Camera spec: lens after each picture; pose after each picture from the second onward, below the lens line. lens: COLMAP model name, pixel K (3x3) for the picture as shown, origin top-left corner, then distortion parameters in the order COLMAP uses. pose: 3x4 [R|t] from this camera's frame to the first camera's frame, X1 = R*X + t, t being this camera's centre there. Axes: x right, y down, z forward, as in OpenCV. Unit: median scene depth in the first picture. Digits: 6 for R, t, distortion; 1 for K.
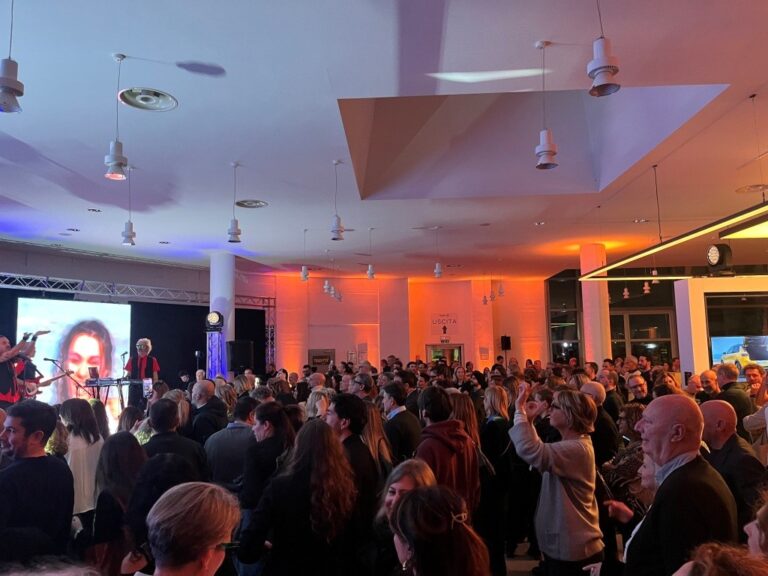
lens RADIAL K [[591.2, 0, 386.9], [0, 591.2, 286.8], [0, 0, 1]] dist [0.098515, -0.141749]
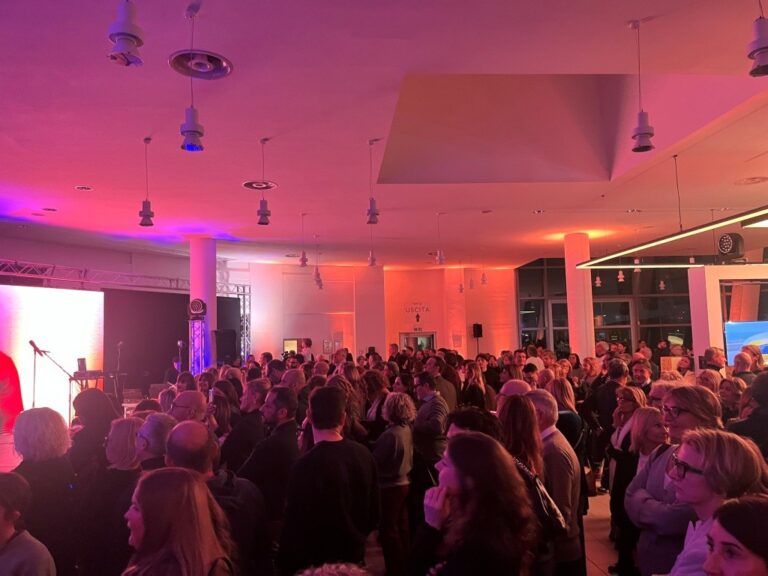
lens RADIAL K [[591.2, 0, 386.9], [0, 591.2, 286.8], [0, 0, 1]] dist [0.098515, -0.141749]
pose [[0.993047, 0.002384, 0.117690, -0.100477], [-0.004526, 0.999829, 0.017930, 0.003566], [-0.117627, -0.018338, 0.992888, 0.024515]]
